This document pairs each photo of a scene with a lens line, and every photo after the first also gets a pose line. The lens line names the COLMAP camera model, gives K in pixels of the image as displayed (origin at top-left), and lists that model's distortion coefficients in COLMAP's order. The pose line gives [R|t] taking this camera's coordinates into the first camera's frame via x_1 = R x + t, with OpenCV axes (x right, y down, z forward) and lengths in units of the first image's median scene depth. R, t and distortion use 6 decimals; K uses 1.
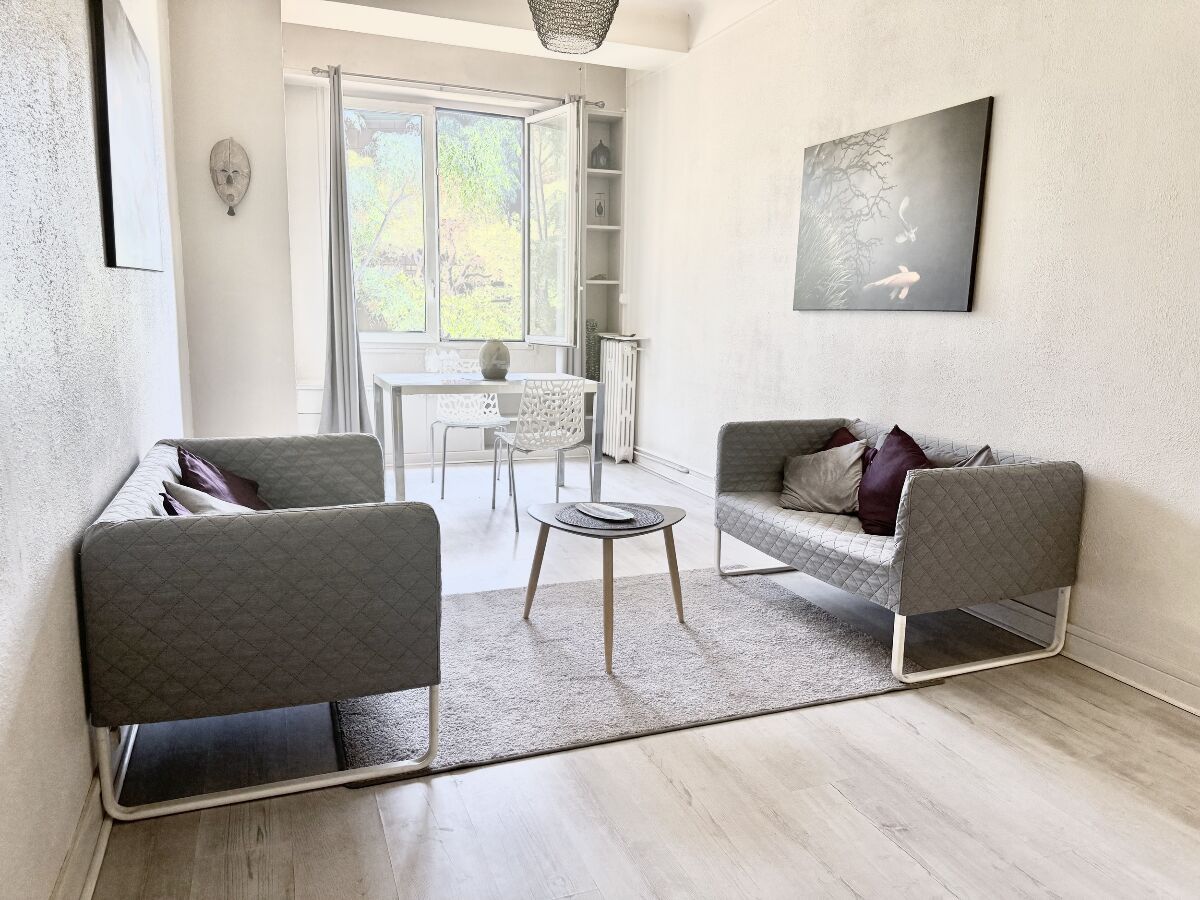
lens RADIAL K [[851.1, 0, 600.0], [0, 851.1, 450.0], [0, 0, 1]] dist [0.106880, -0.158427]
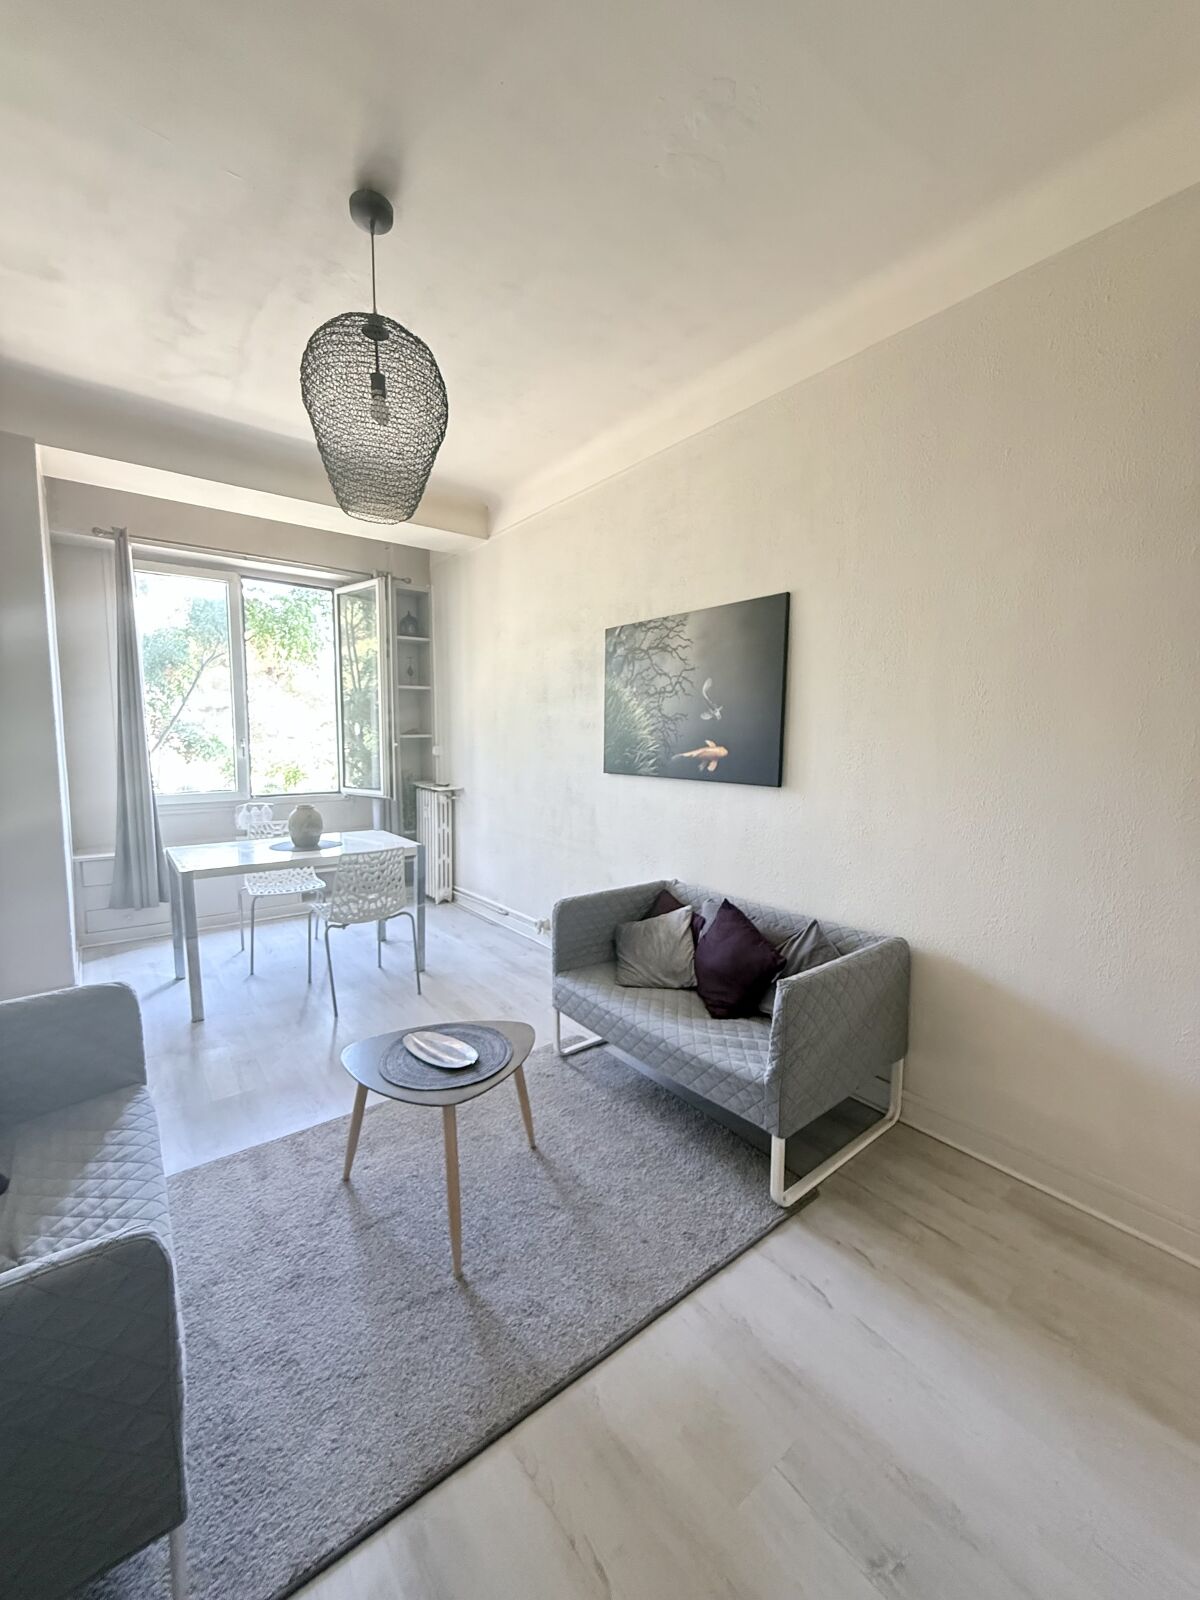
lens RADIAL K [[639.0, 0, 603.8], [0, 639.0, 794.4], [0, 0, 1]] dist [-0.001906, 0.000066]
pose [[0.956674, -0.042479, 0.288046, -0.008979], [0.061168, 0.996545, -0.056188, -0.108649], [-0.284664, 0.071373, 0.955967, 0.275184]]
